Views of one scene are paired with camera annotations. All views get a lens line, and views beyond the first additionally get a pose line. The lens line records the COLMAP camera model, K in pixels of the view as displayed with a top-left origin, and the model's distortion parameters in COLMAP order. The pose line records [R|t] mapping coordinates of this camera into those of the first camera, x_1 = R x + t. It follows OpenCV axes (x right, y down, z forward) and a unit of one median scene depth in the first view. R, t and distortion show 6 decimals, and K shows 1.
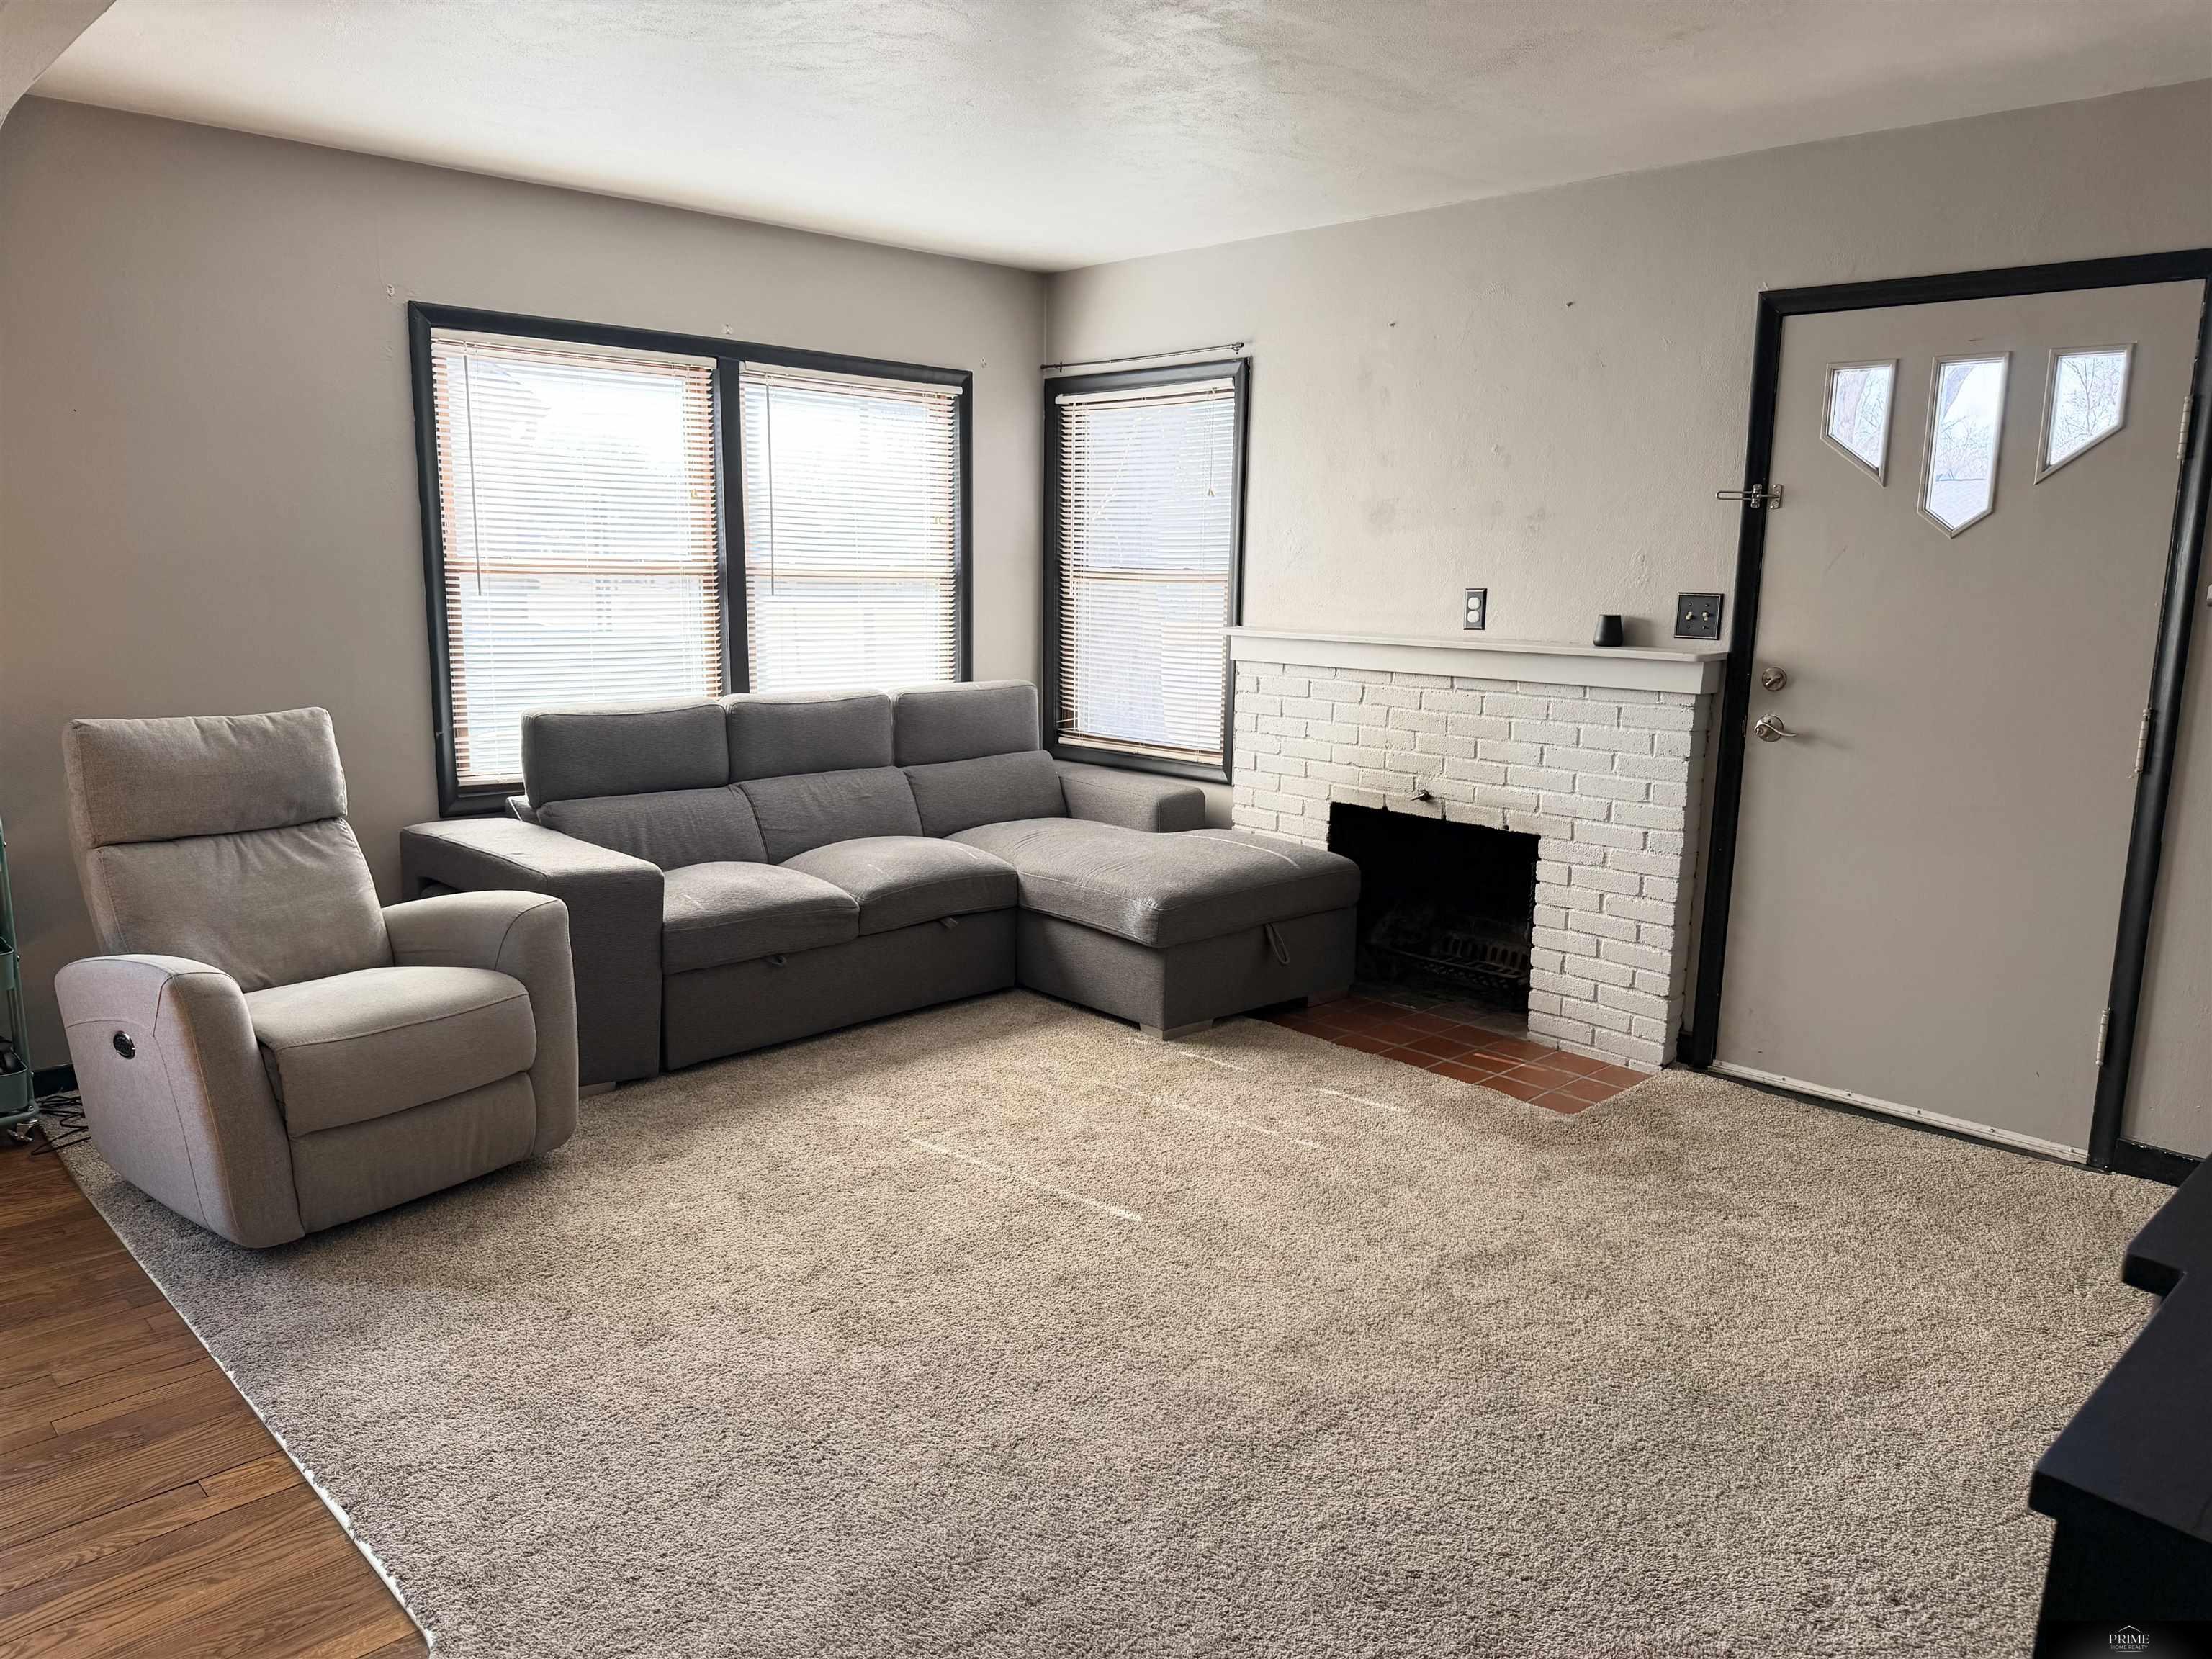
lens RADIAL K [[1545.1, 0, 1105.8], [0, 1545.1, 839.8], [0, 0, 1]] dist [0.024523, -0.014453]
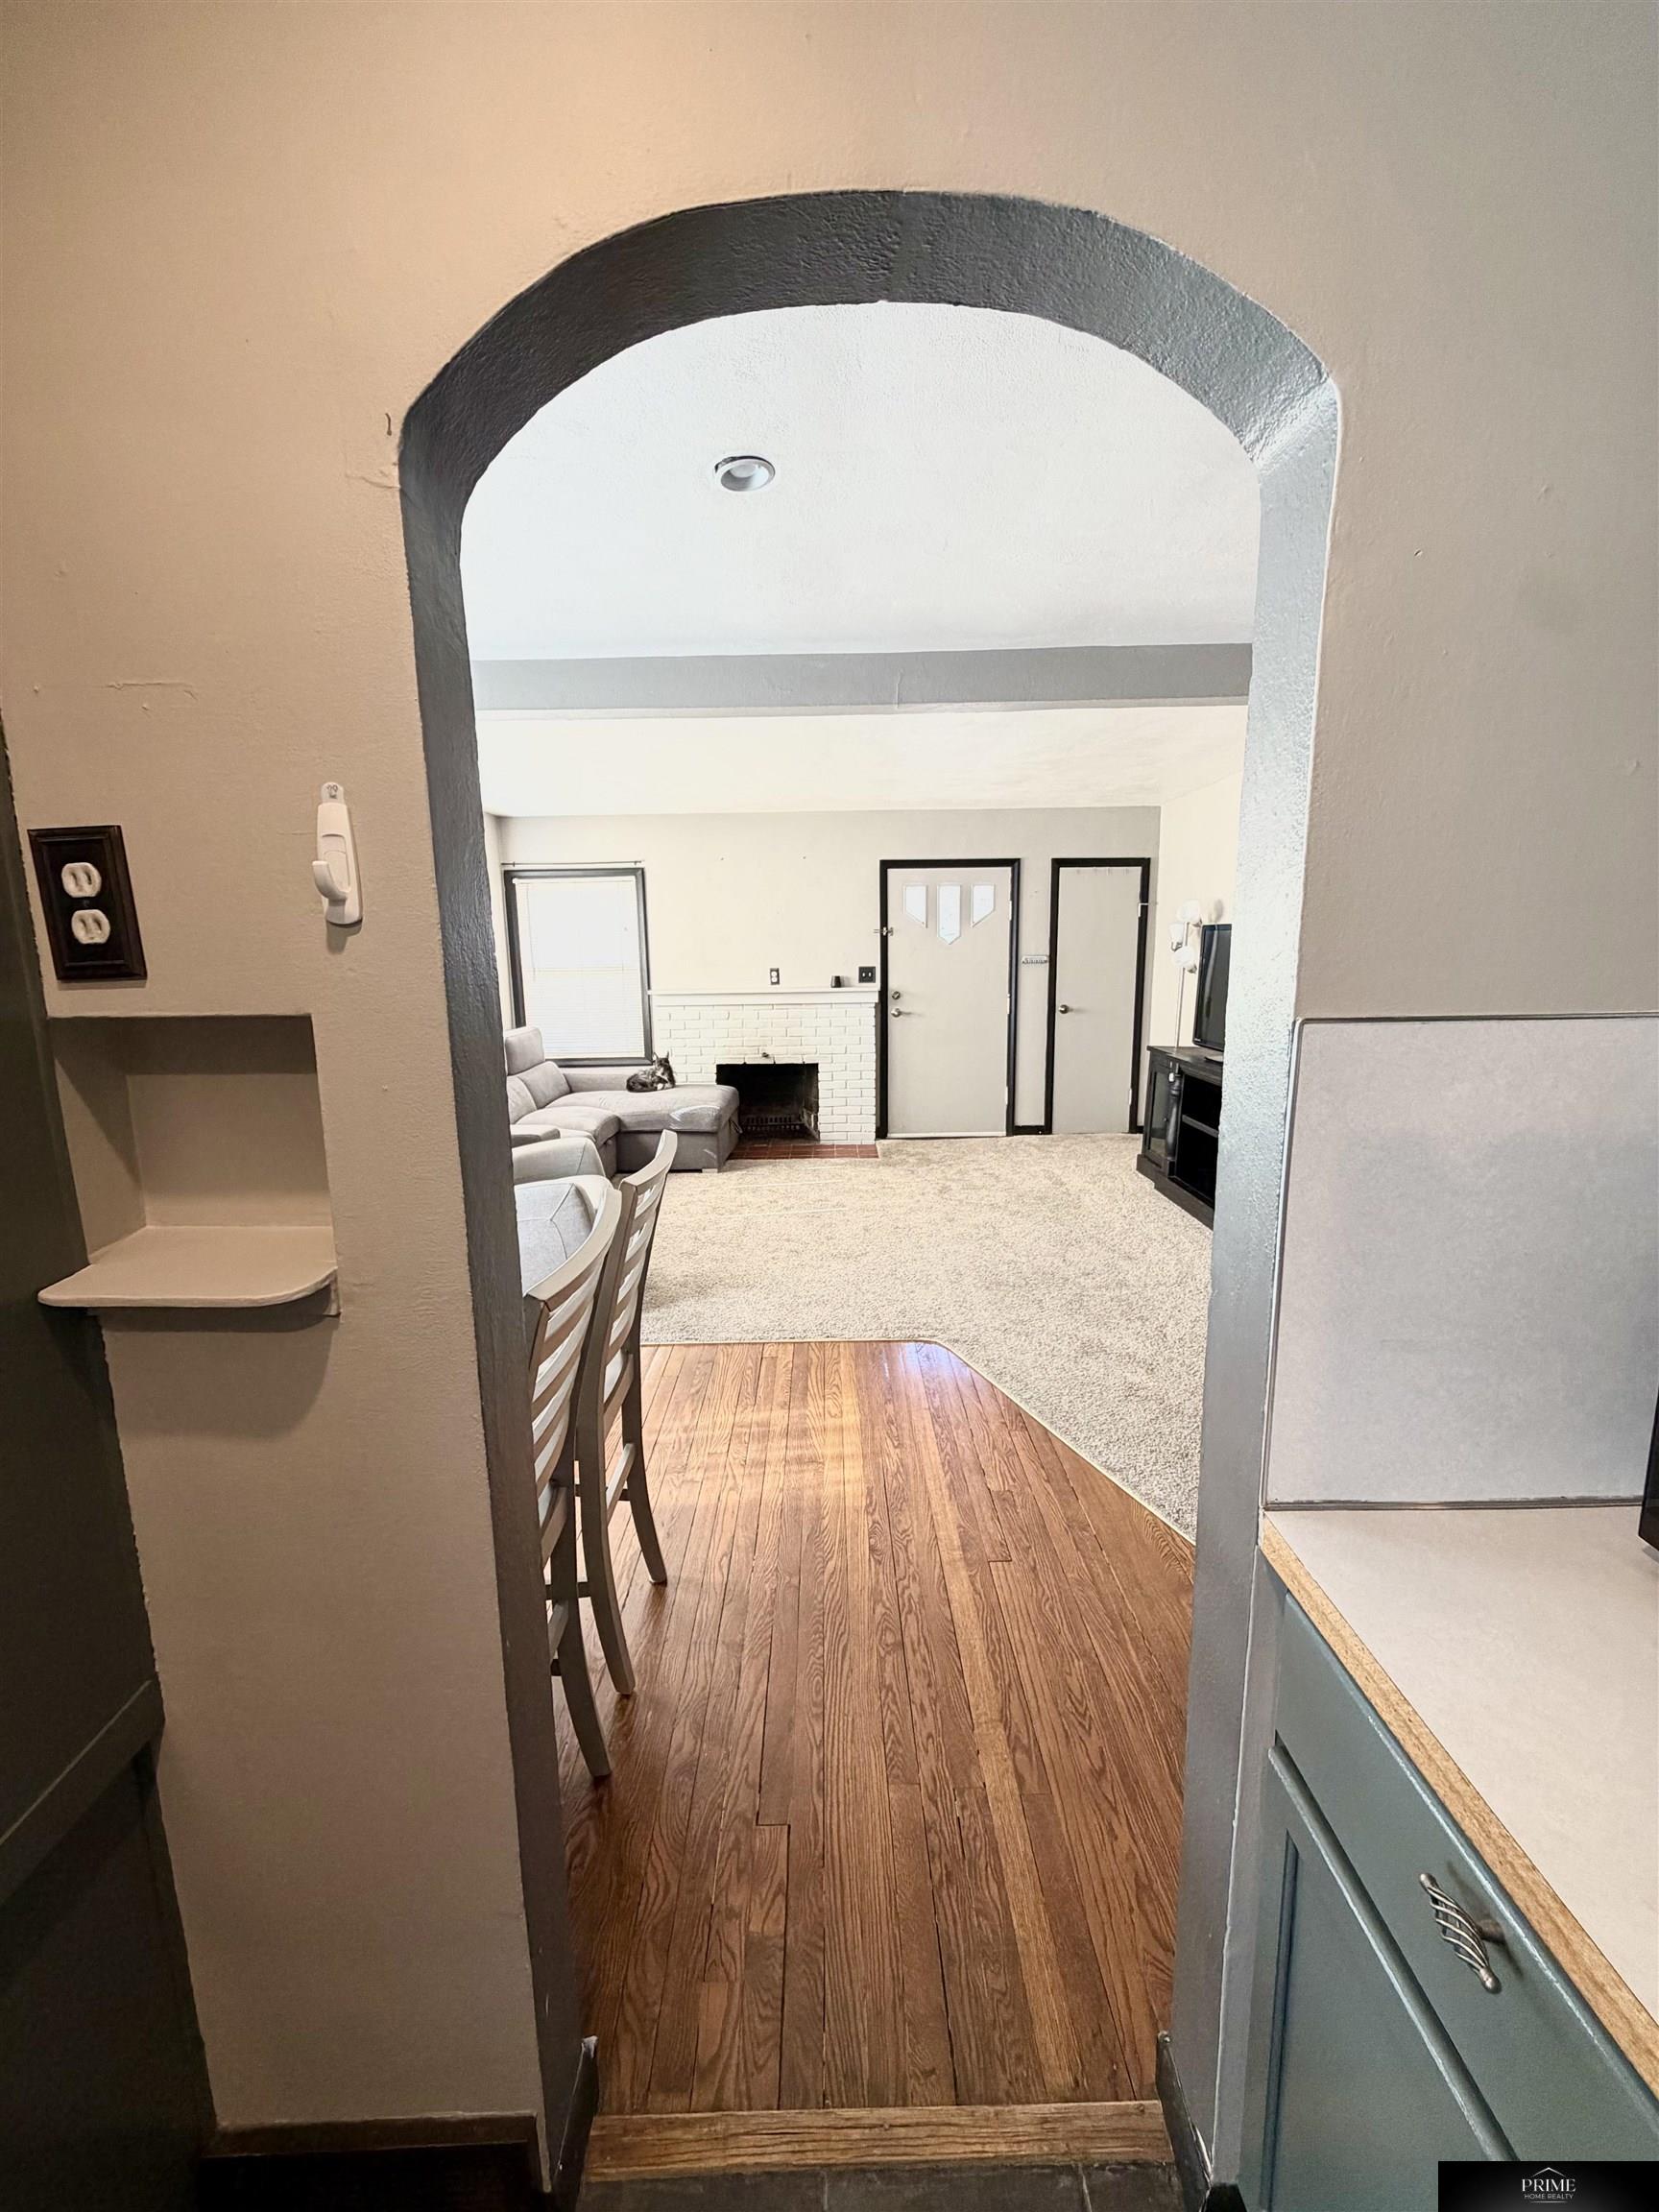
lens RADIAL K [[881.2, 0, 829.9], [0, 881.2, 1109.0], [0, 0, 1]] dist [-0.000774, 0.000768]
pose [[0.687114, -0.157930, 0.709177, -0.791064], [0.157816, 0.985227, 0.066499, -0.023290], [-0.709202, 0.066227, 0.701888, -0.031729]]
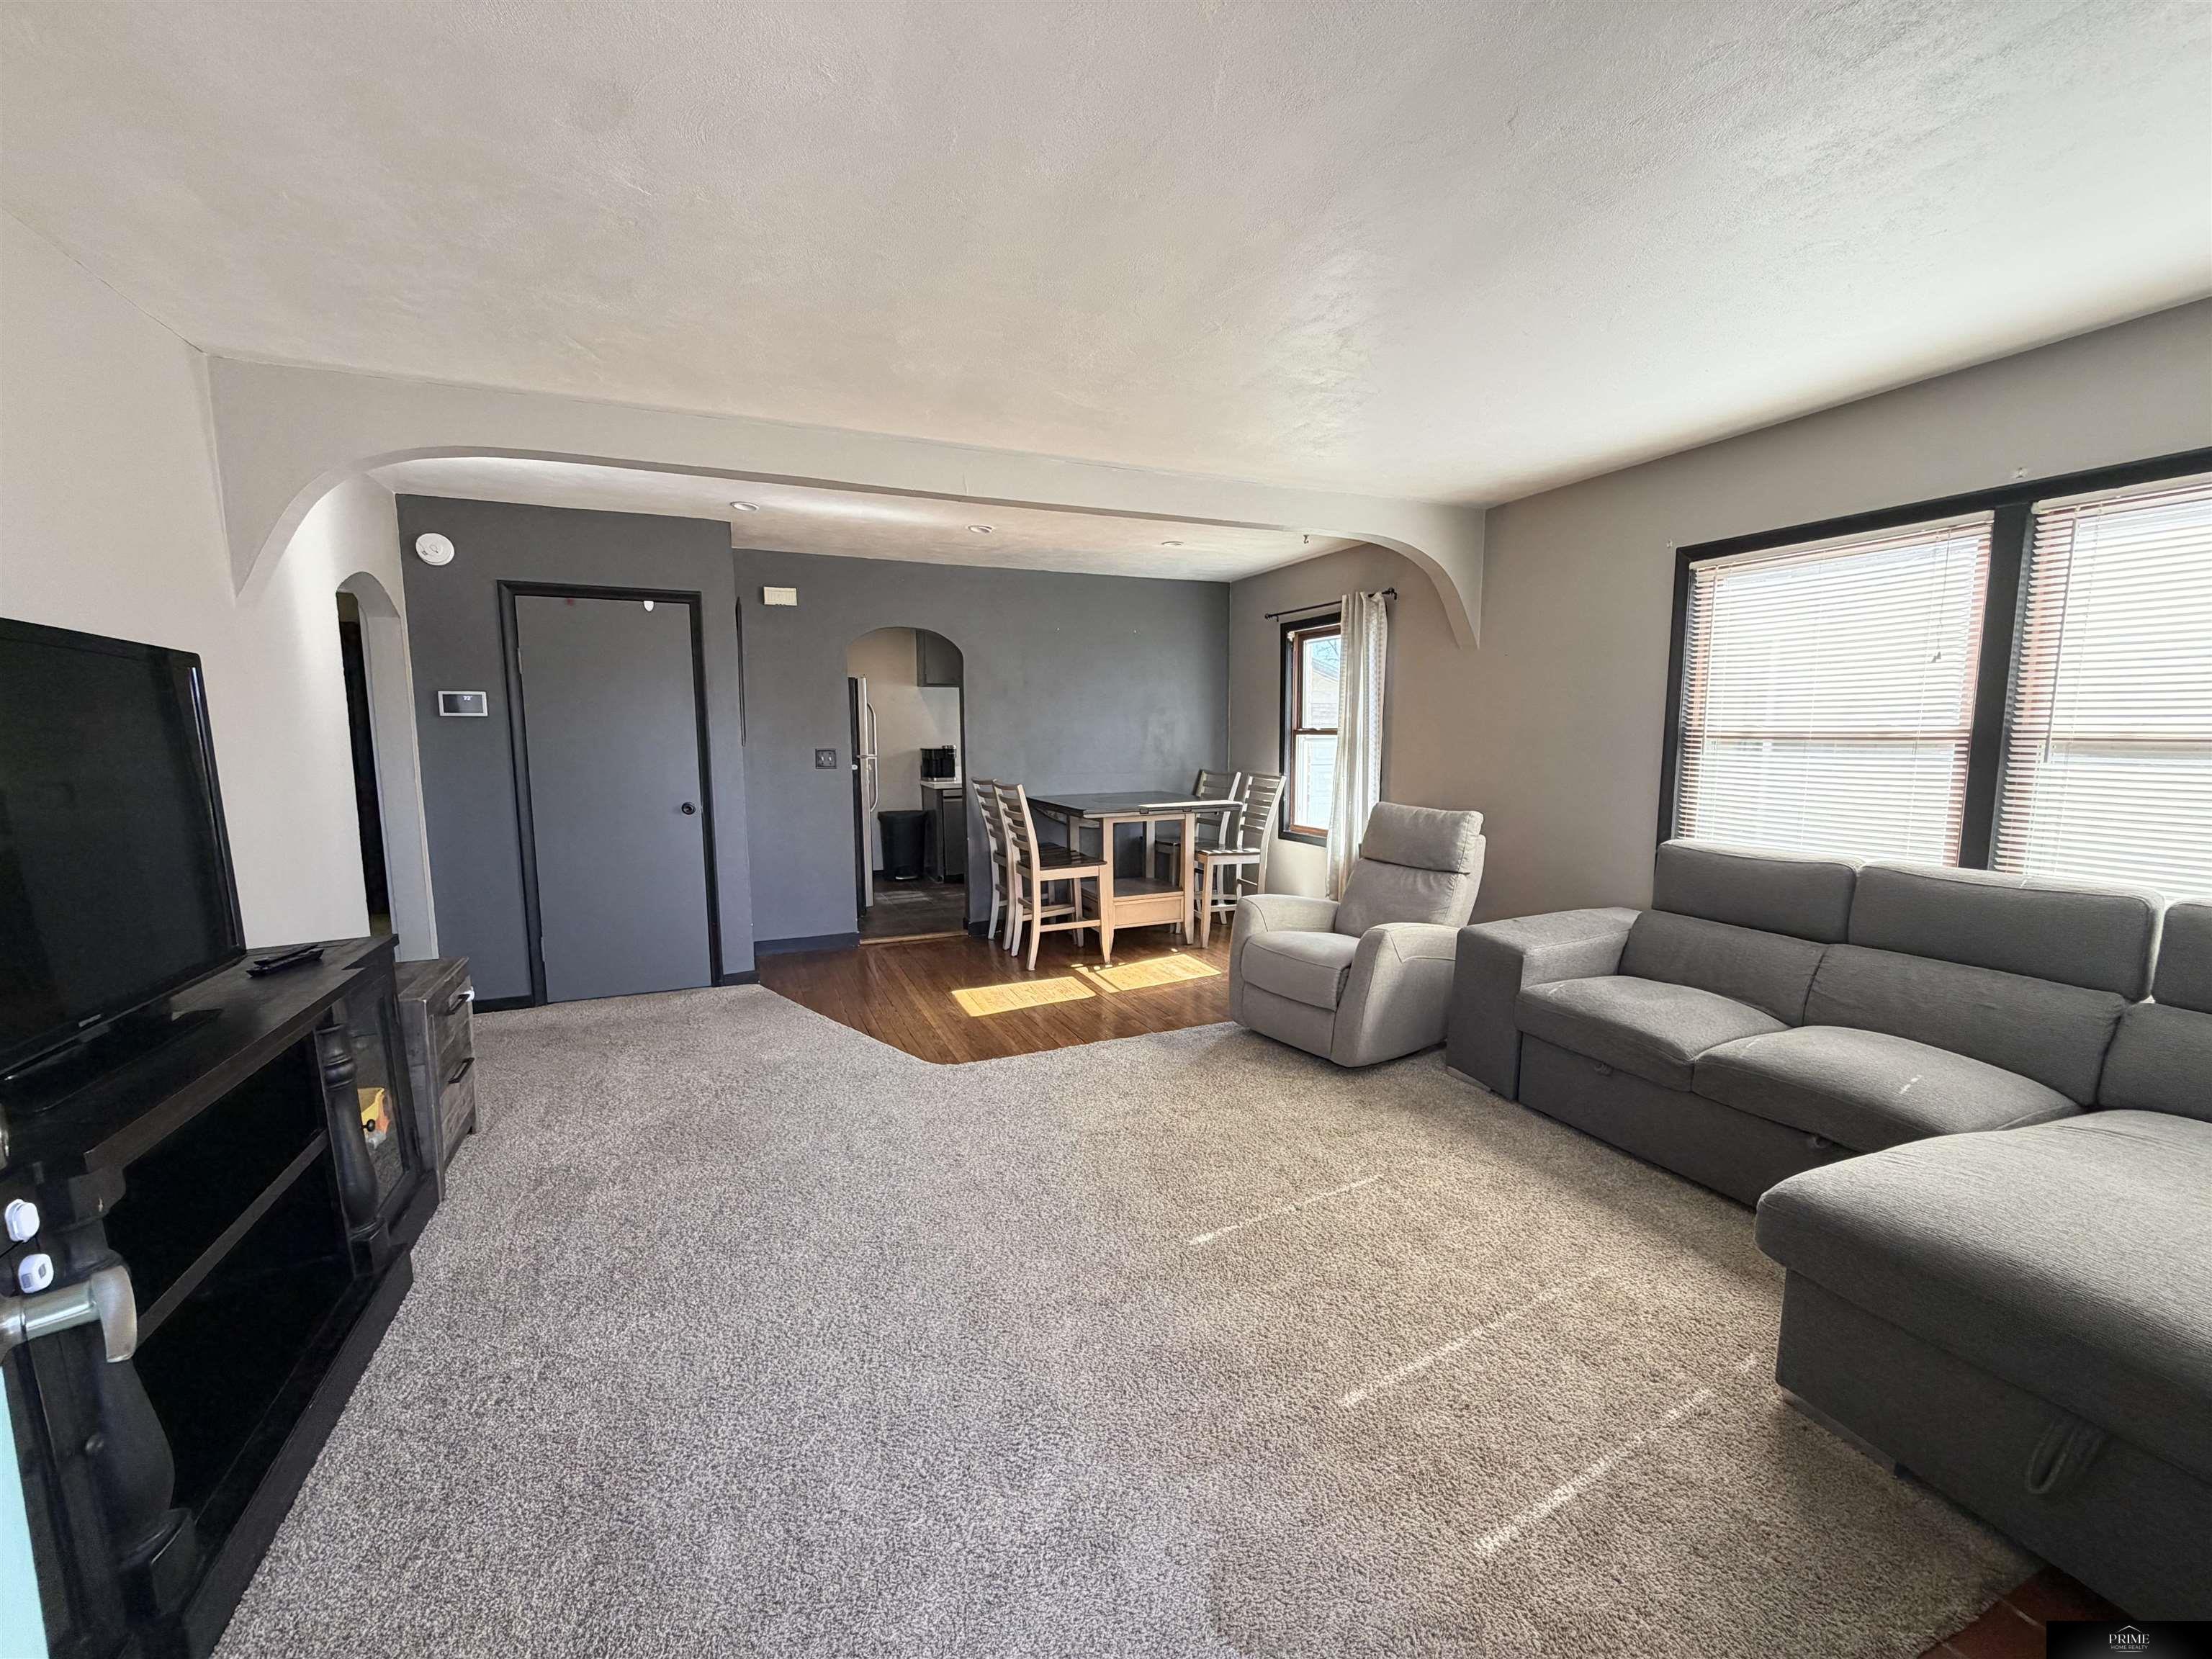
lens RADIAL K [[881.2, 0, 1115.5], [0, 881.2, 825.4], [0, 0, 1]] dist [-0.000774, 0.000768]
pose [[-0.340513, 0.085969, -0.936301, 0.507586], [-0.171809, 0.973356, 0.151855, -0.133804], [0.924409, 0.212574, -0.316670, 0.834533]]
